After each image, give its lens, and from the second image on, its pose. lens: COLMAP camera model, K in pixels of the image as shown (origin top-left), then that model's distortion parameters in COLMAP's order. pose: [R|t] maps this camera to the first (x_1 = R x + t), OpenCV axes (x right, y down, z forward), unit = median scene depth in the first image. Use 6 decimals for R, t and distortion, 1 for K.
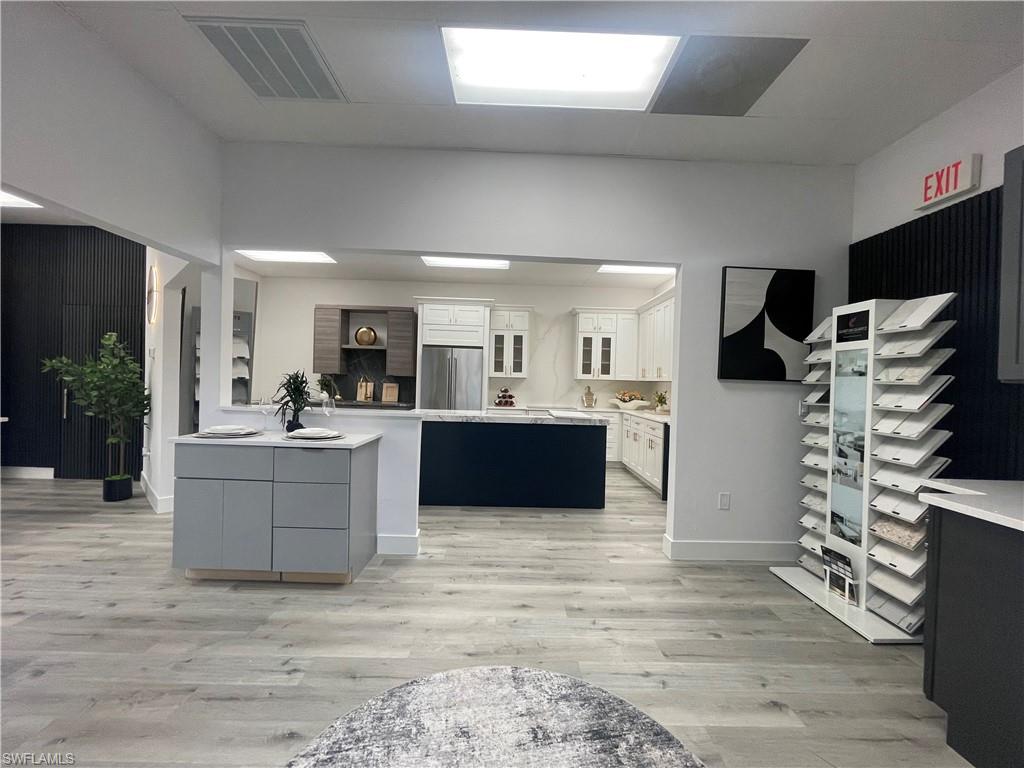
lens RADIAL K [[416.4, 0, 514.7], [0, 416.4, 385.3], [0, 0, 1]] dist [-0.003458, 0.001270]
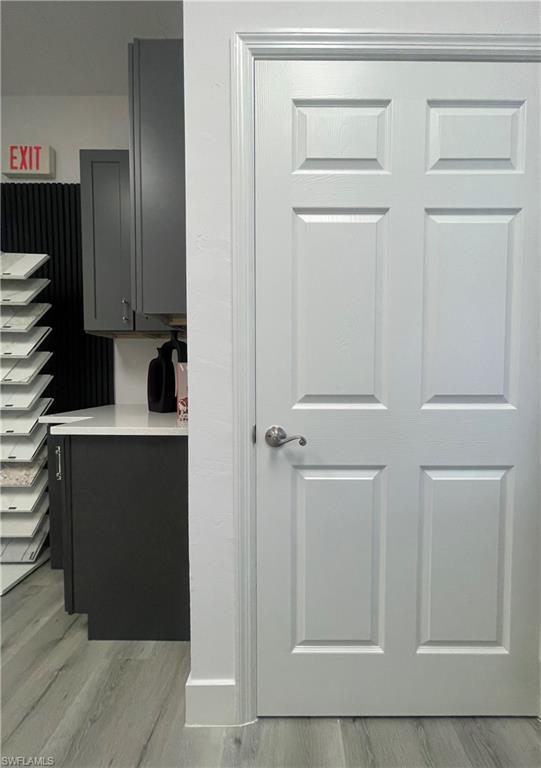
lens RADIAL K [[314.4, 0, 287.9], [0, 314.4, 385.5], [0, 0, 1]] dist [-0.000082, -0.000249]
pose [[0.025782, -0.067792, 0.997366, 0.151101], [0.006421, 0.997689, 0.067648, 0.071631], [-0.999647, 0.004660, 0.026158, 0.262781]]
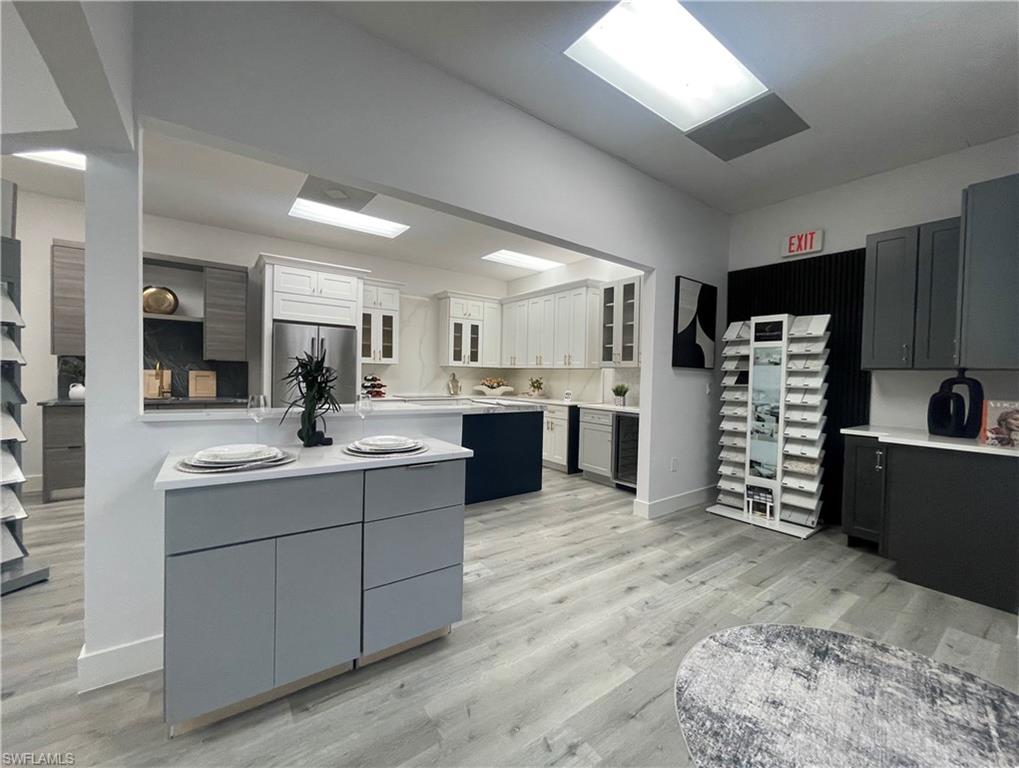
lens RADIAL K [[416.7, 0, 515.5], [0, 416.7, 385.3], [0, 0, 1]] dist [-0.005584, 0.002057]
pose [[0.811404, -0.023086, 0.584029, -0.763090], [0.004156, 0.999422, 0.033731, -0.005154], [-0.584471, -0.024942, 0.811031, 0.333633]]
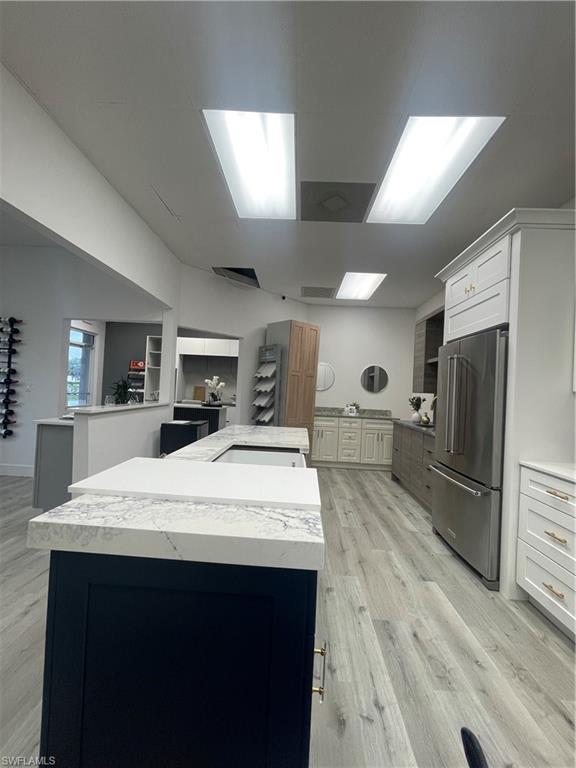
lens RADIAL K [[312.3, 0, 287.5], [0, 312.3, 386.2], [0, 0, 1]] dist [-0.003458, 0.001270]
pose [[-0.053209, -0.045131, -0.997563, 0.675579], [-0.060295, 0.997301, -0.041903, 0.010813], [0.996761, 0.057918, -0.055787, 1.948509]]
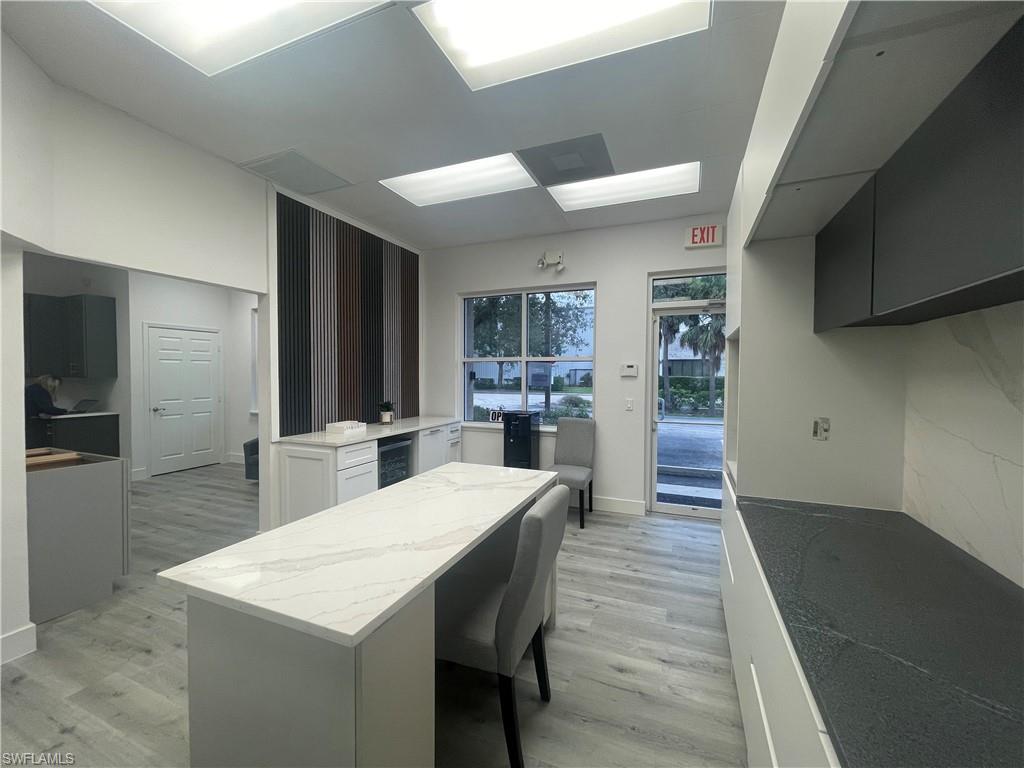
lens RADIAL K [[416.4, 0, 514.9], [0, 416.4, 386.4], [0, 0, 1]] dist [-0.003458, 0.001270]
pose [[-0.917658, -0.046271, 0.394668, -2.166446], [-0.028622, 0.998314, 0.050493, -0.135914], [-0.396339, 0.035039, -0.917435, 1.593378]]
